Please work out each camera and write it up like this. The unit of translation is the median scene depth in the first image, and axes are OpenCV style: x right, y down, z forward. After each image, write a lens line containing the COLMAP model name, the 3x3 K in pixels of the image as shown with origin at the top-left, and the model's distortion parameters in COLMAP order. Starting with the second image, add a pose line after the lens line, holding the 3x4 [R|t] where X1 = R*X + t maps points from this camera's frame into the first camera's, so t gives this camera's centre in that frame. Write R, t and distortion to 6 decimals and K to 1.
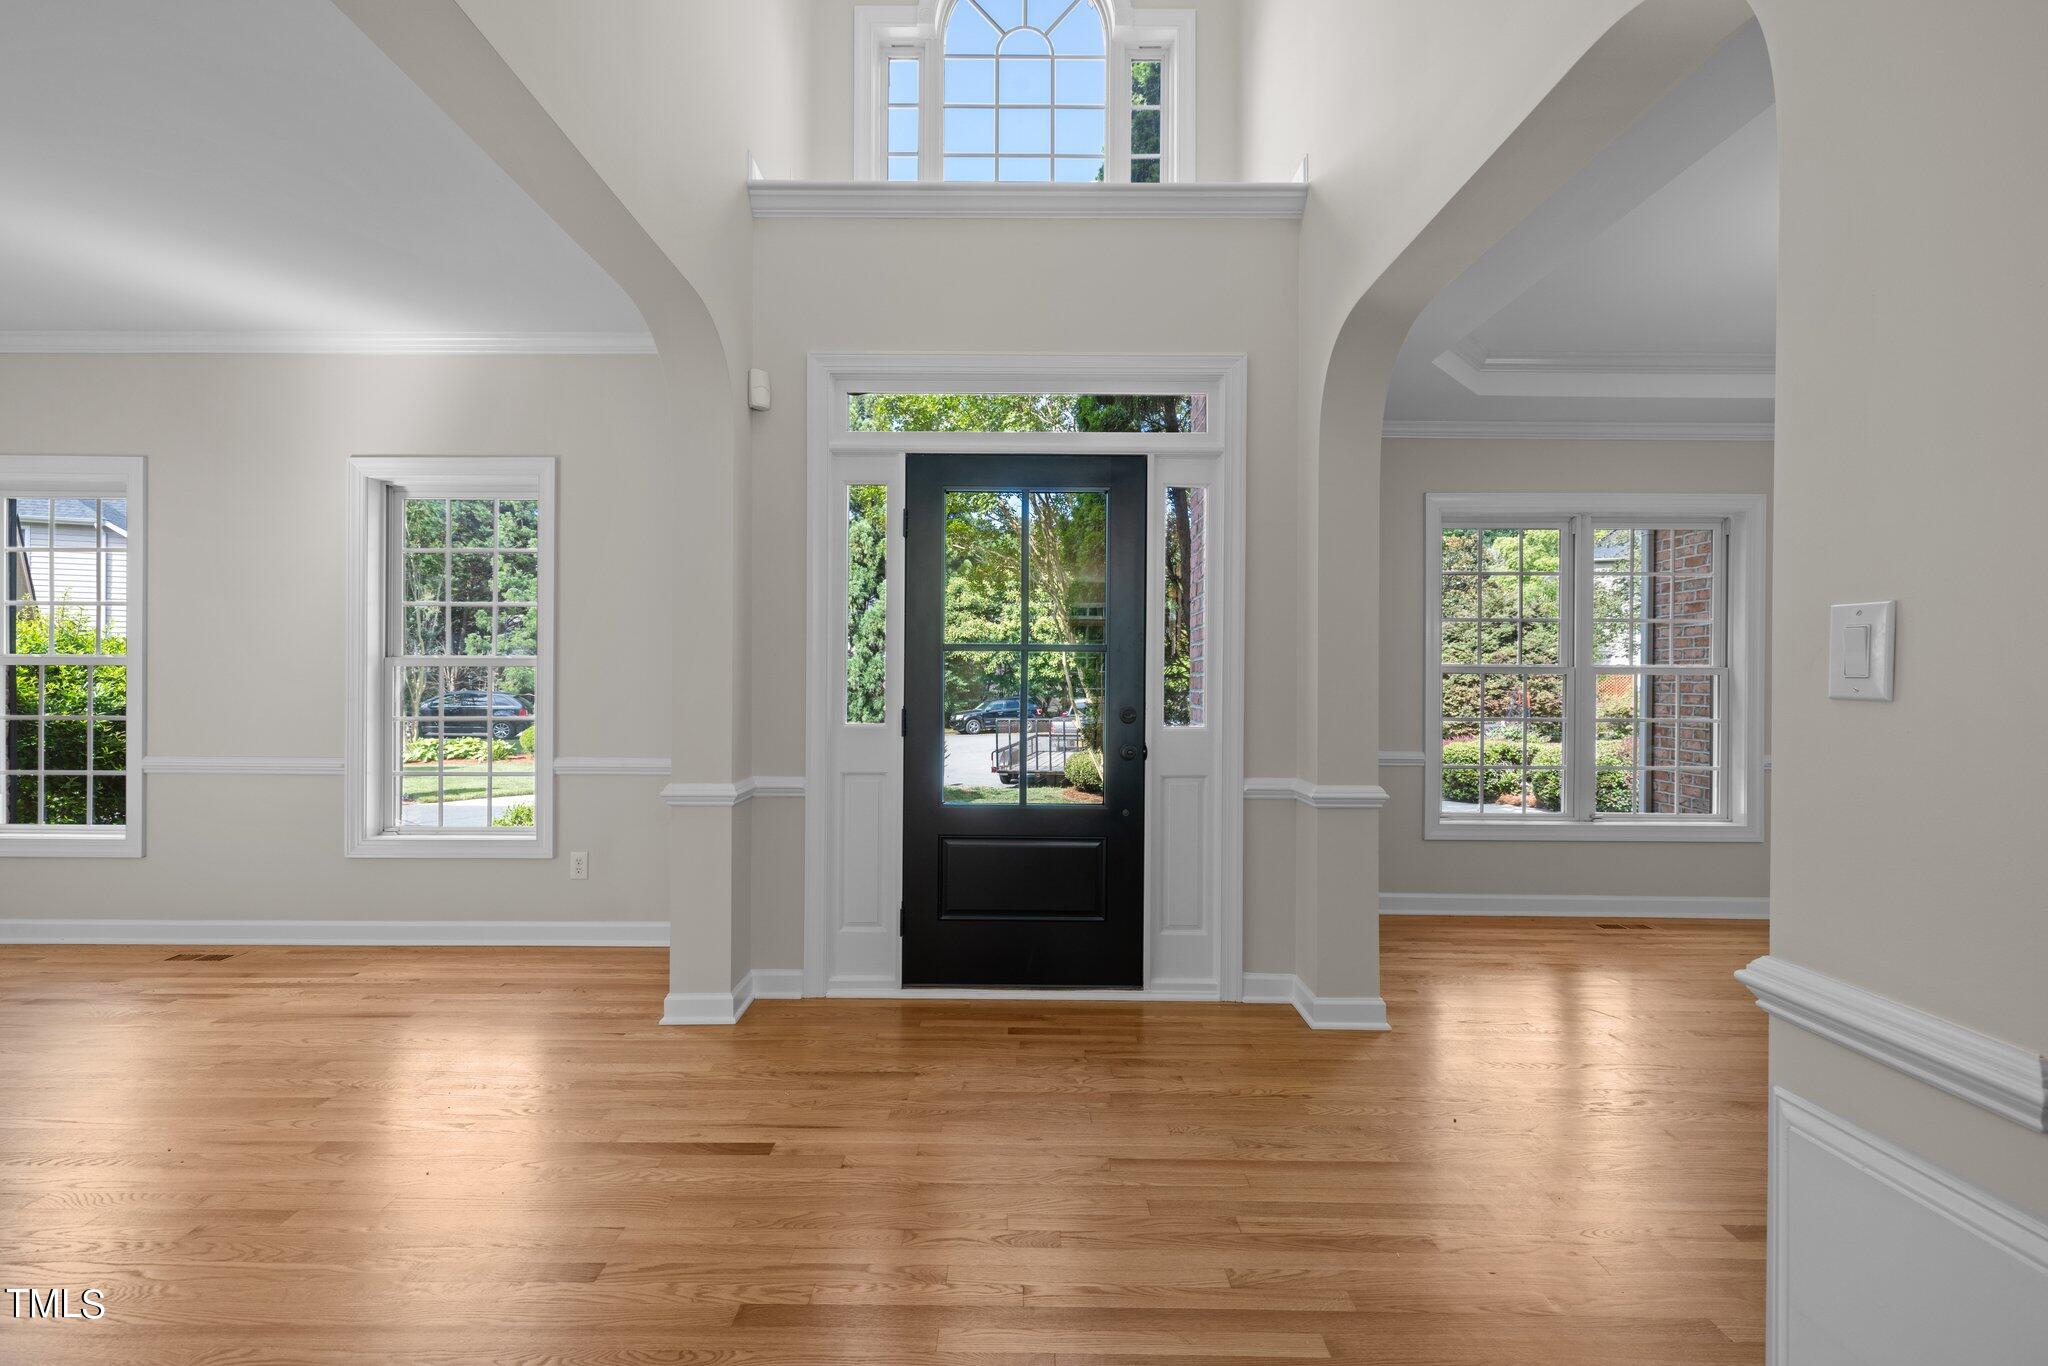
lens RADIAL K [[853.7, 0, 1013.0], [0, 853.7, 675.3], [0, 0, 1]] dist [0.000404, 0.000260]
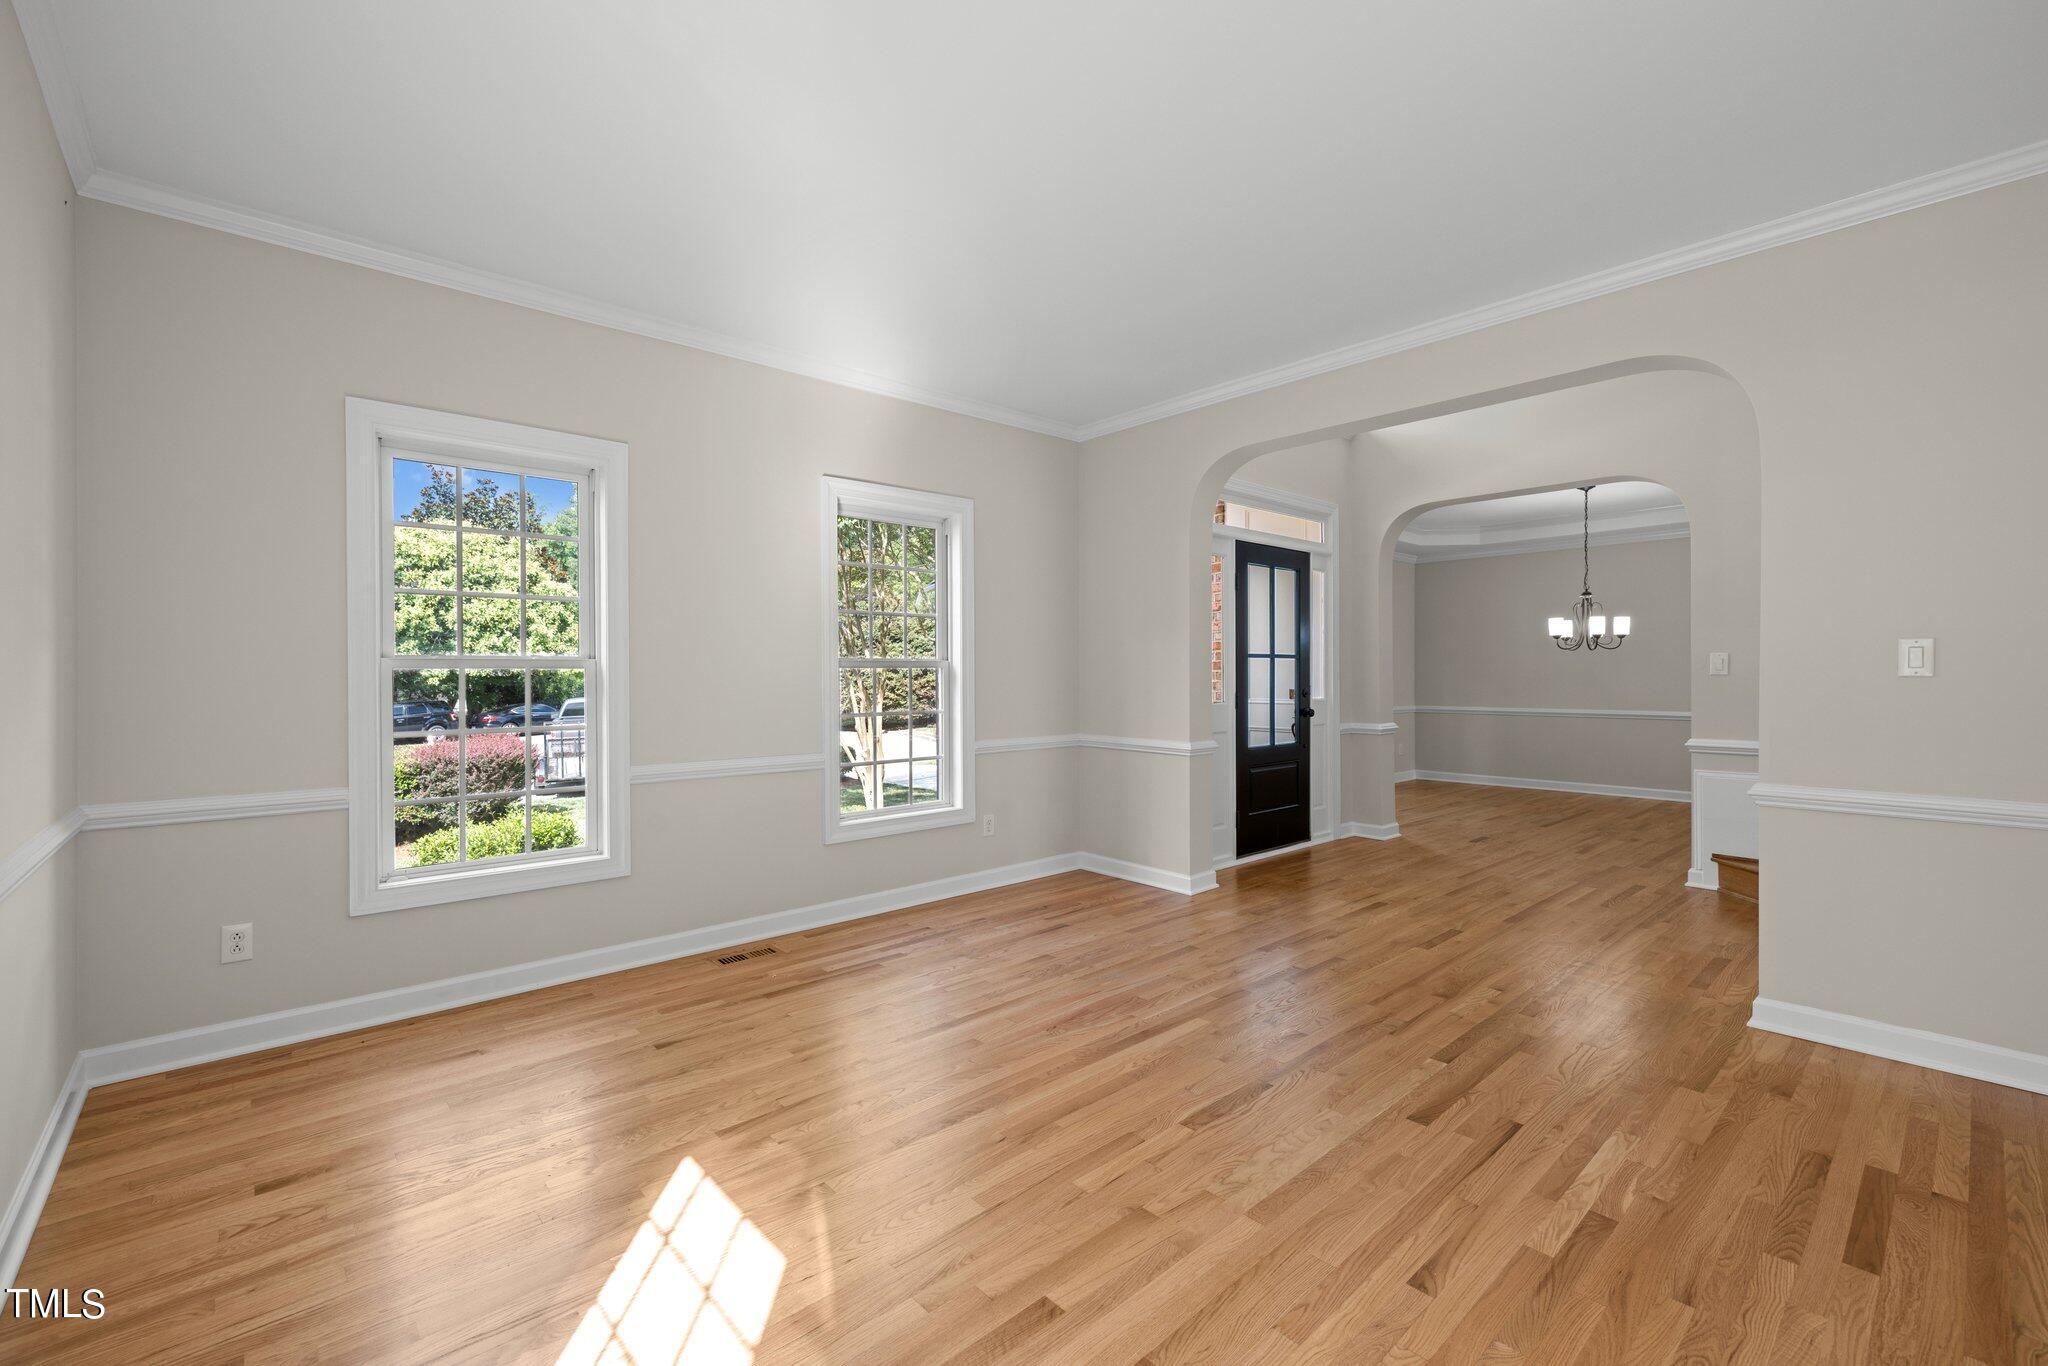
lens RADIAL K [[863.1, 0, 1014.1], [0, 863.1, 671.2], [0, 0, 1]] dist [-0.000309, 0.000336]
pose [[0.752064, -0.008126, 0.659040, -1.174427], [0.008168, 0.999962, 0.003009, -0.006142], [-0.659040, 0.003120, 0.752102, 0.017929]]
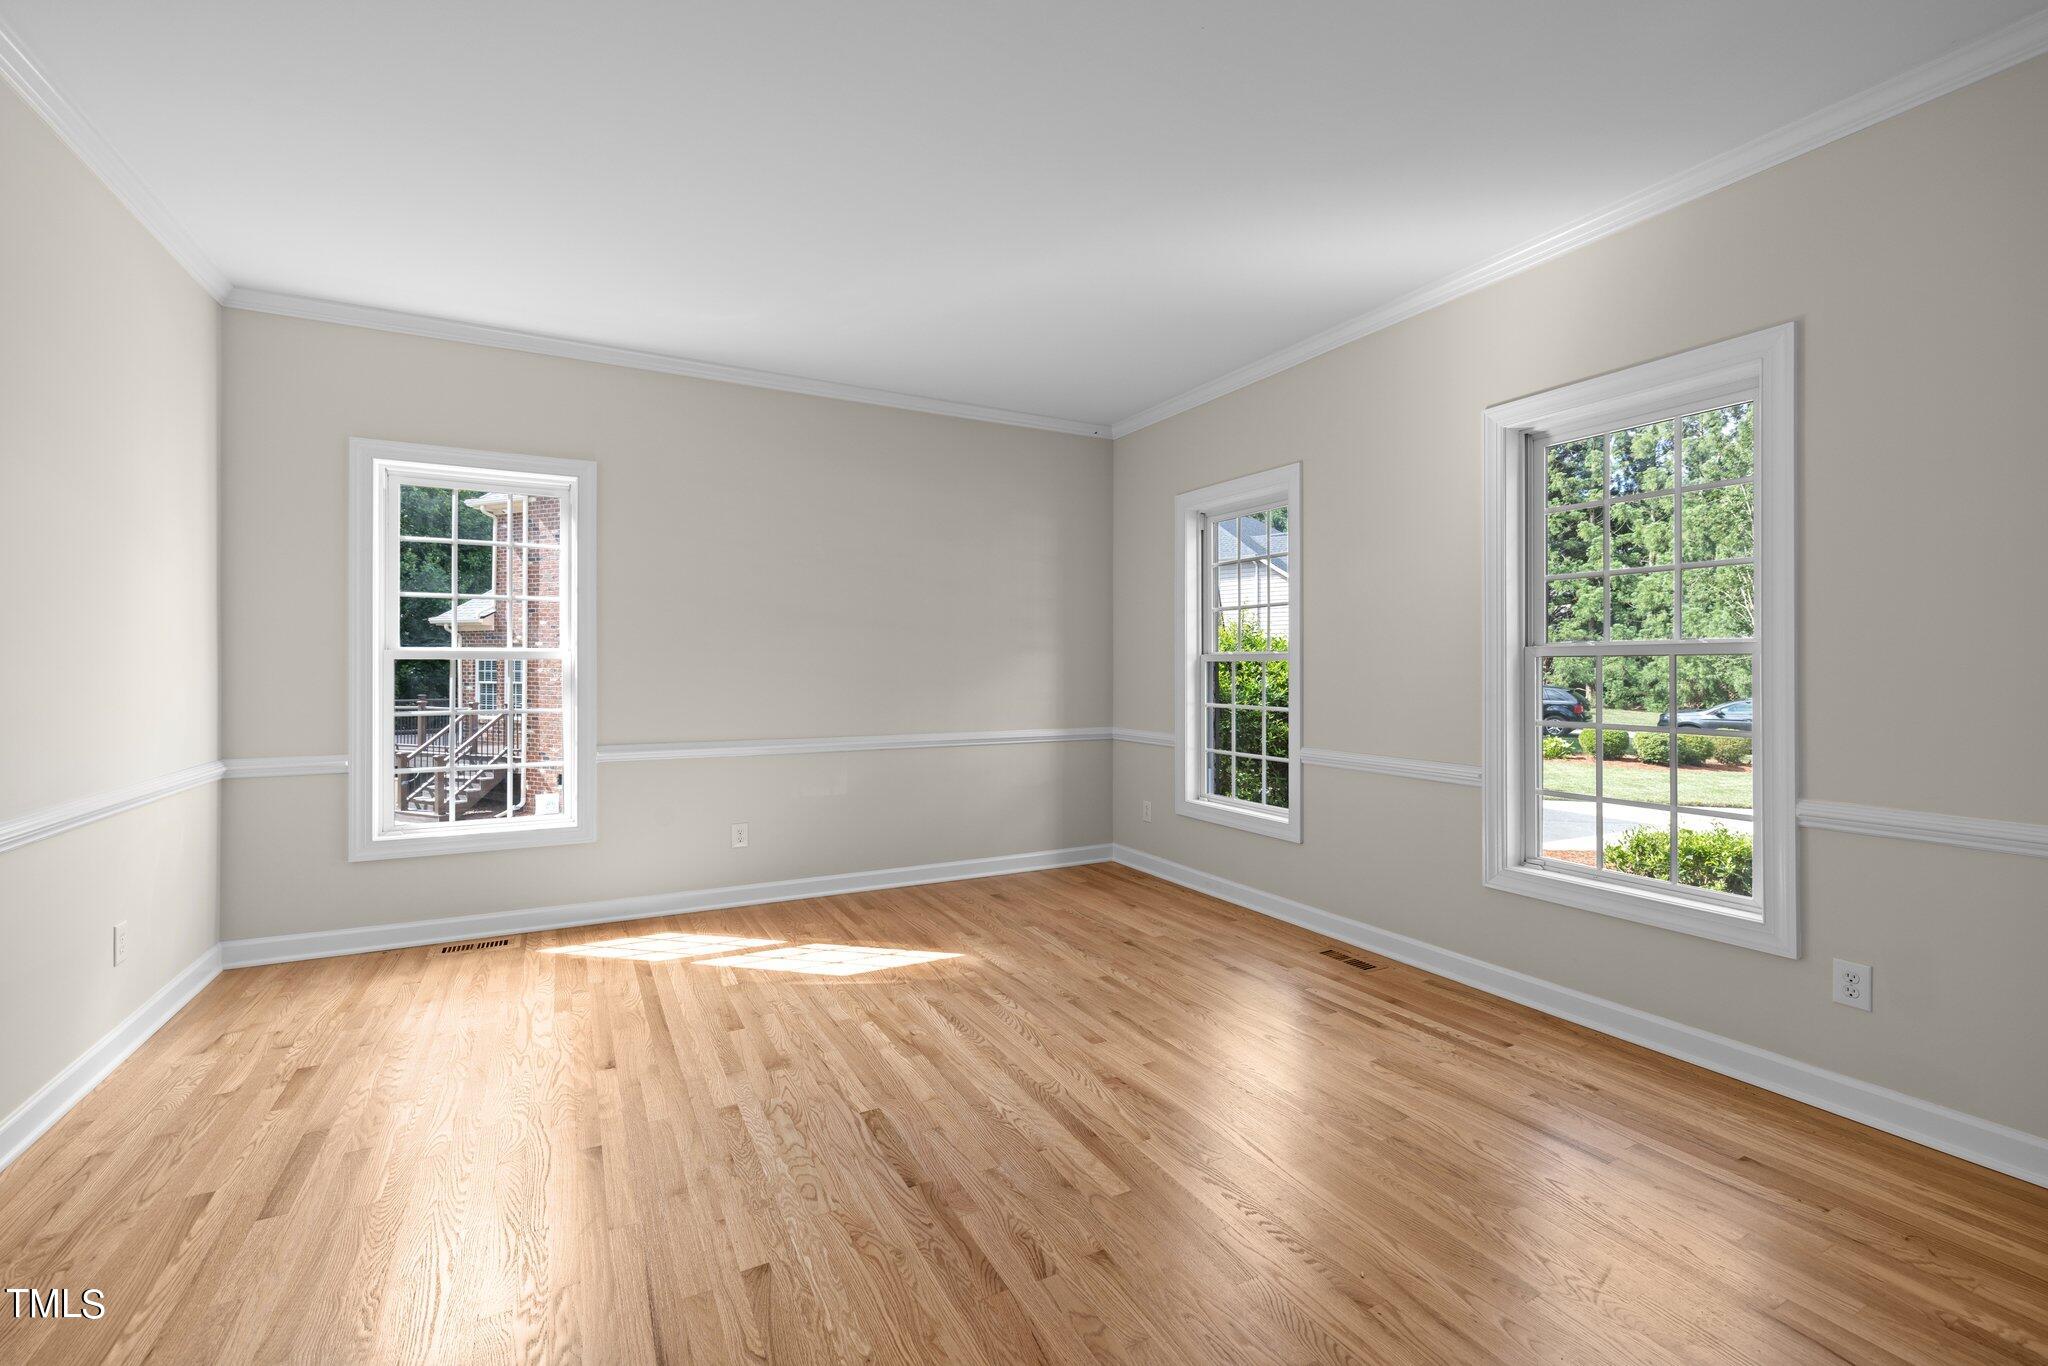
lens RADIAL K [[855.2, 0, 1015.5], [0, 855.2, 670.7], [0, 0, 1]] dist [-0.000580, 0.000444]
pose [[0.463675, -0.002130, -0.886003, -0.223058], [0.004472, 0.999990, -0.000063, -0.000206], [0.885994, -0.003933, 0.463680, 0.181384]]
